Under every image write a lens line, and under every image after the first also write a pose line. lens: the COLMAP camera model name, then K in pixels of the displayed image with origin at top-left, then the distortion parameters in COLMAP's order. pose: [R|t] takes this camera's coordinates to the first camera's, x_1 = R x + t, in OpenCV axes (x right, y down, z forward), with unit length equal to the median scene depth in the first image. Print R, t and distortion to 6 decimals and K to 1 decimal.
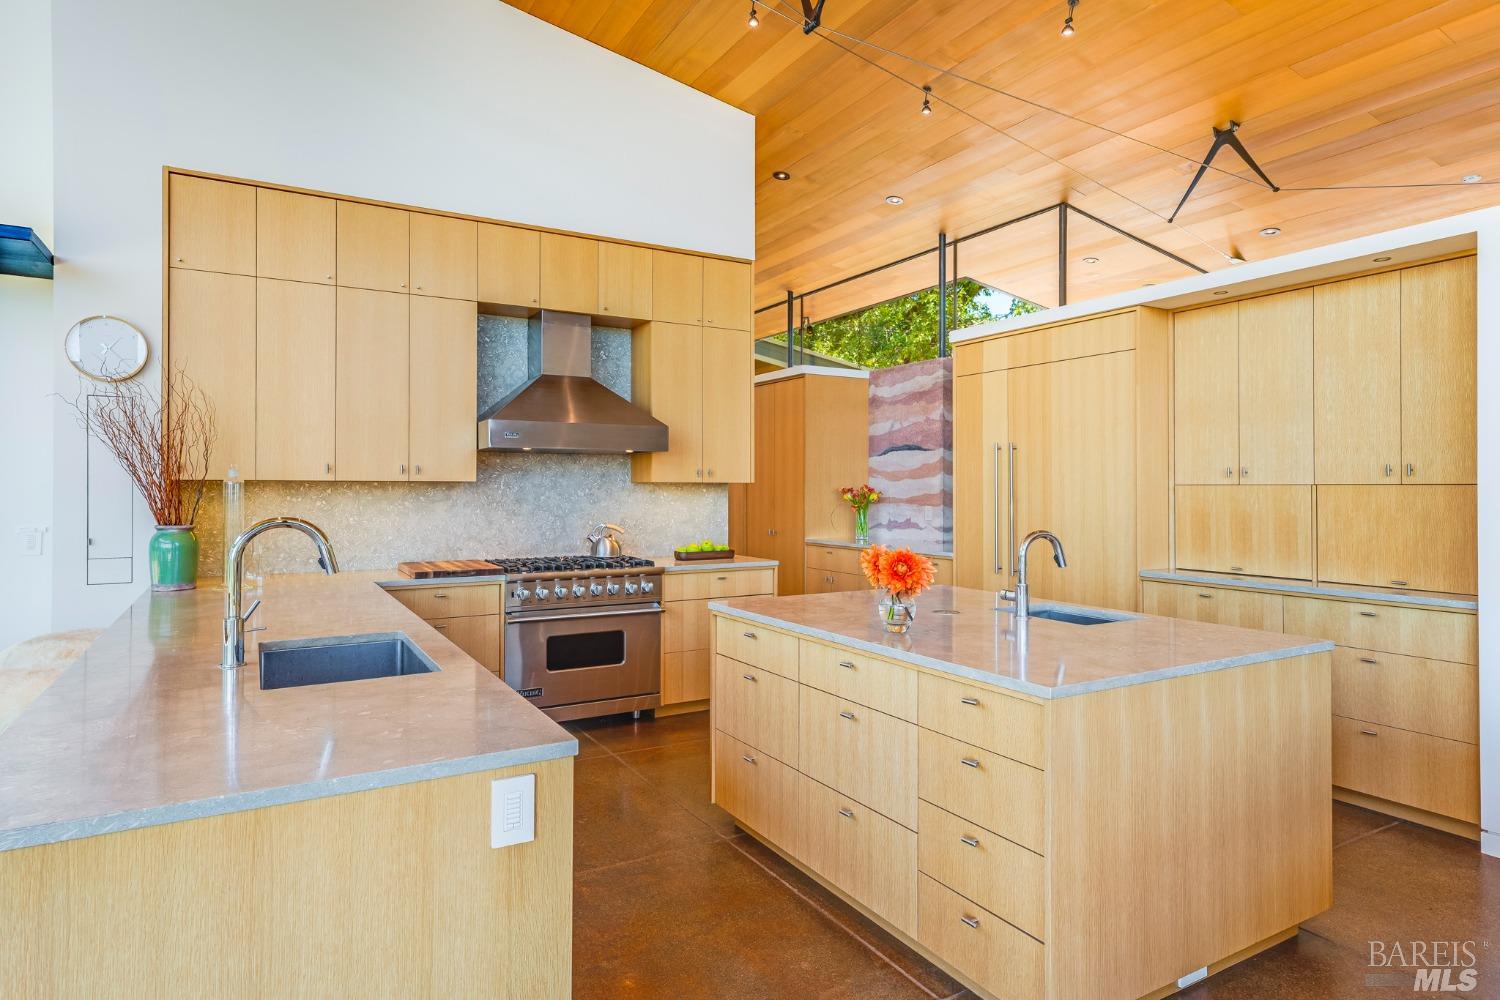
lens RADIAL K [[846.7, 0, 750.0], [0, 846.7, 500.0], [0, 0, 1]] dist [-0.001585, -0.000143]
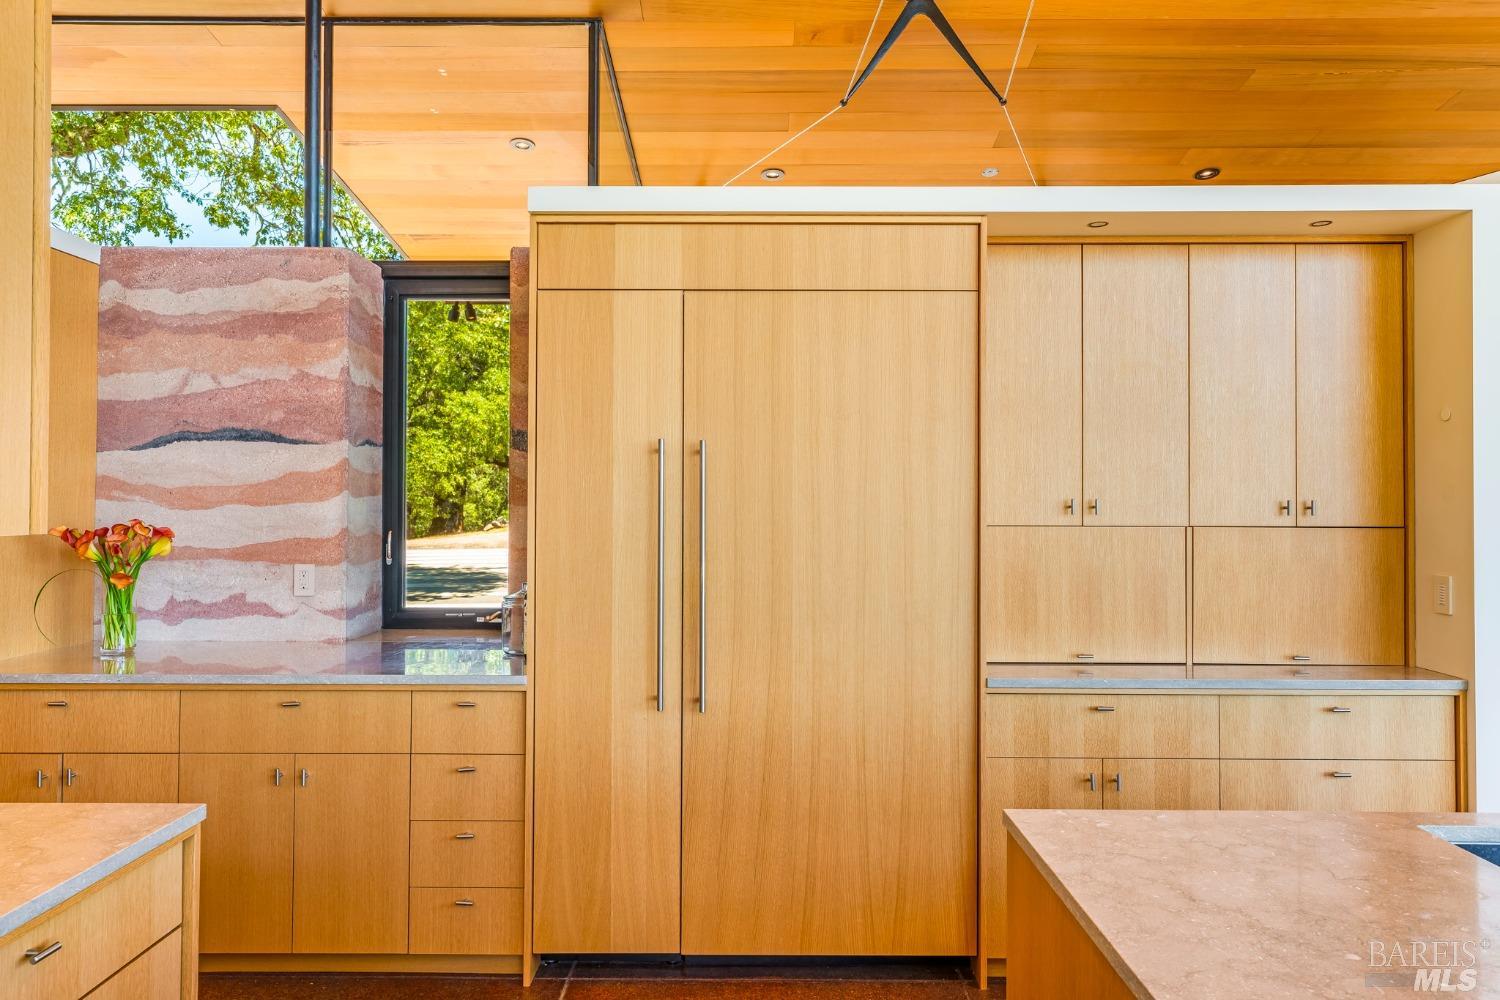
lens RADIAL K [[989.3, 0, 748.9], [0, 989.3, 484.3], [0, 0, 1]] dist [0.002351, 0.001103]
pose [[0.507876, 0.013756, 0.861320, -0.128994], [0.009889, 0.999714, -0.021797, -0.022328], [-0.861373, 0.019588, 0.507595, 0.520430]]
